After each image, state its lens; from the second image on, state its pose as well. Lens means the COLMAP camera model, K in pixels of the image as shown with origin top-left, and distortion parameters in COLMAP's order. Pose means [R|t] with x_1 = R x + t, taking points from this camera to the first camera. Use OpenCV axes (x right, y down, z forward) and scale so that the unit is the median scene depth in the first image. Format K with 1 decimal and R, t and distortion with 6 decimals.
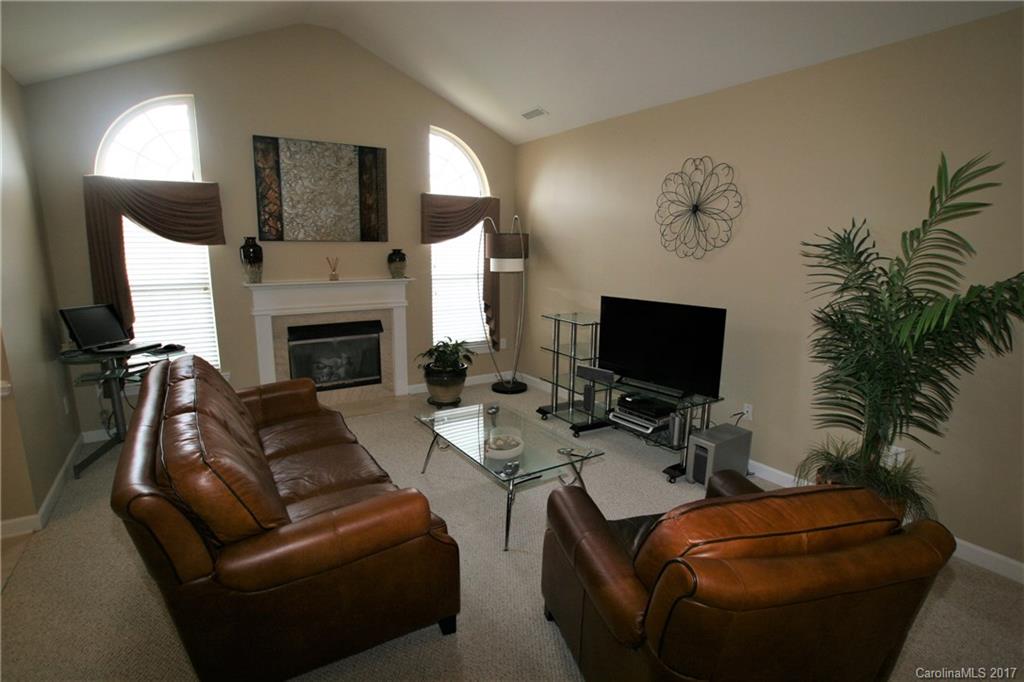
lens RADIAL K [[517.8, 0, 507.7], [0, 517.8, 347.7], [0, 0, 1]] dist [-0.070350, 0.034514]
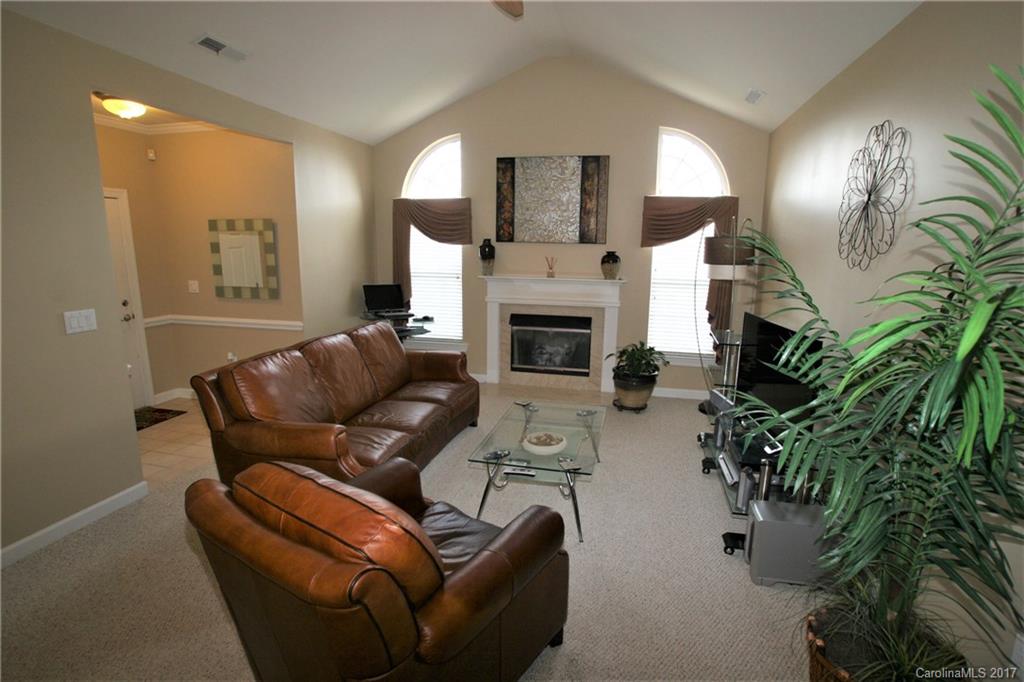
lens RADIAL K [[517.8, 0, 507.7], [0, 517.8, 347.7], [0, 0, 1]] dist [-0.070350, 0.034514]
pose [[0.682772, 0.145002, -0.716099, 0.440104], [-0.149479, 0.987100, 0.057355, -0.029611], [0.715178, 0.067881, 0.695639, 0.149769]]
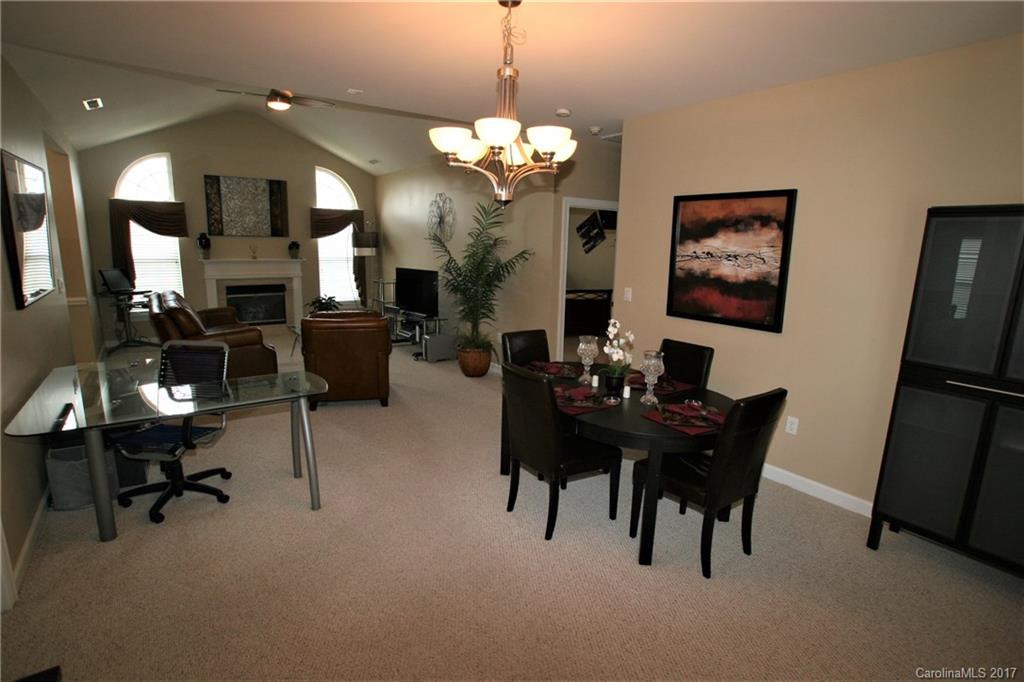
lens RADIAL K [[517.8, 0, 507.7], [0, 517.8, 347.7], [0, 0, 1]] dist [-0.070350, 0.034514]
pose [[0.998869, 0.005576, 0.047222, 0.421260], [-0.005851, 0.999967, 0.005698, 0.147080], [-0.047188, -0.005968, 0.998868, -0.722583]]
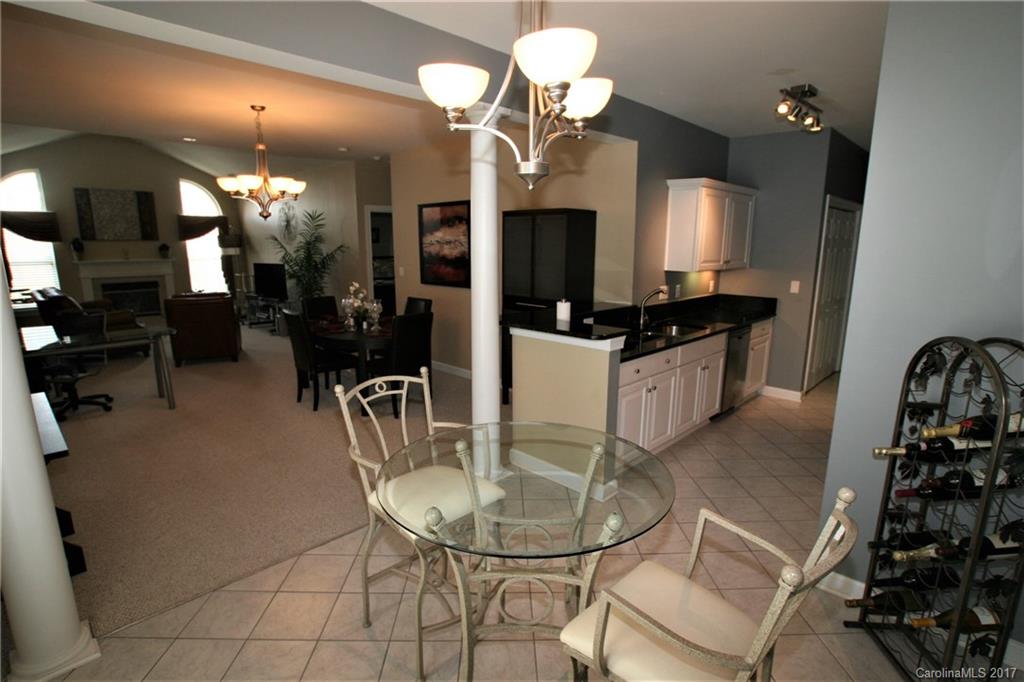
lens RADIAL K [[517.8, 0, 507.7], [0, 517.8, 347.7], [0, 0, 1]] dist [-0.070350, 0.034514]
pose [[0.975023, -0.052348, 0.215845, 0.656064], [0.050586, 0.998626, 0.013681, 0.253781], [-0.216265, -0.002421, 0.976332, -1.205817]]
